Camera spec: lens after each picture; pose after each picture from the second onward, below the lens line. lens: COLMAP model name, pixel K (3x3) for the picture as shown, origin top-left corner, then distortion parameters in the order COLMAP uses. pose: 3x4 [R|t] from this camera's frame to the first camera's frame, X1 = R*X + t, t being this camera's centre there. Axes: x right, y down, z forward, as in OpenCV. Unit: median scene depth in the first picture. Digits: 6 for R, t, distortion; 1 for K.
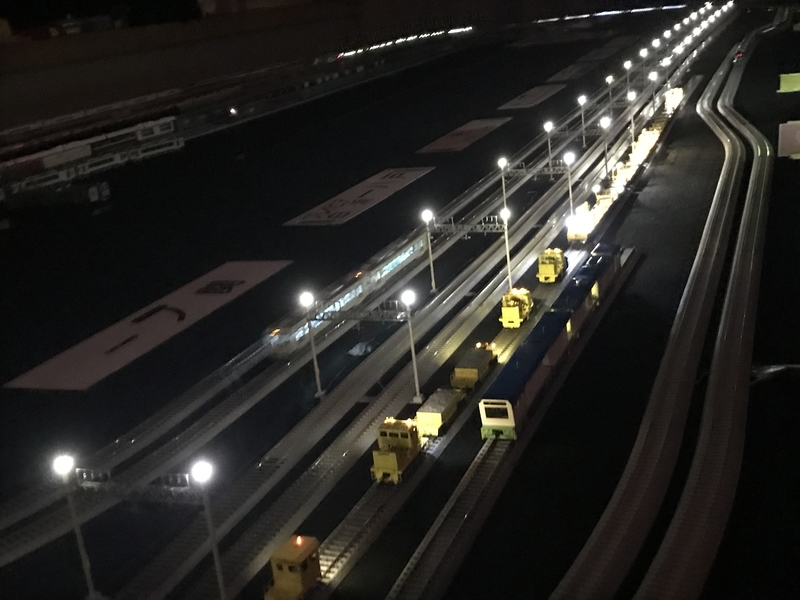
lens RADIAL K [[1030.1, 0, 401.8], [0, 1030.1, 300.0], [0, 0, 1]] dist [0.061666, 0.000000]
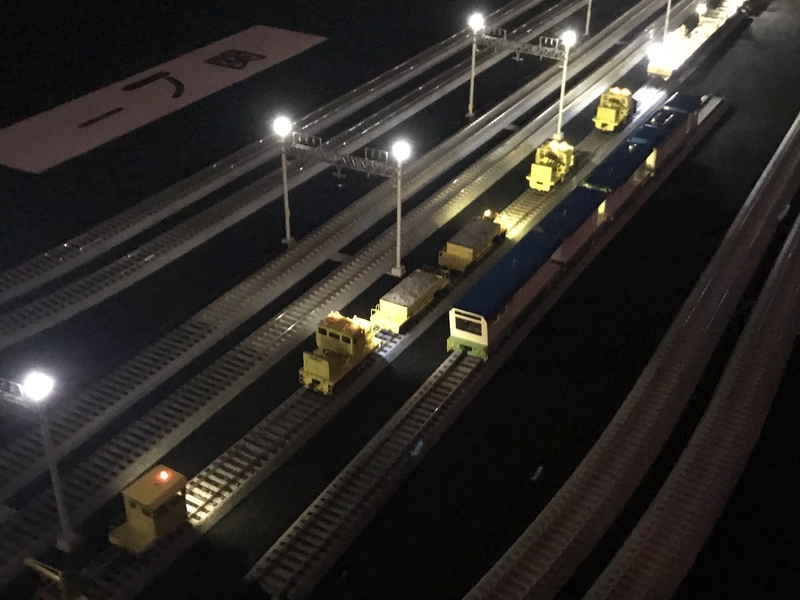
lens RADIAL K [[1030.1, 0, 411.1], [0, 1030.1, 320.2], [0, 0, 1]] dist [0.061666, 0.000000]
pose [[0.982383, 0.180307, -0.049120, 0.068621], [-0.161132, 0.950394, 0.266061, -0.081513], [0.094656, -0.253459, 0.962704, 0.173346]]
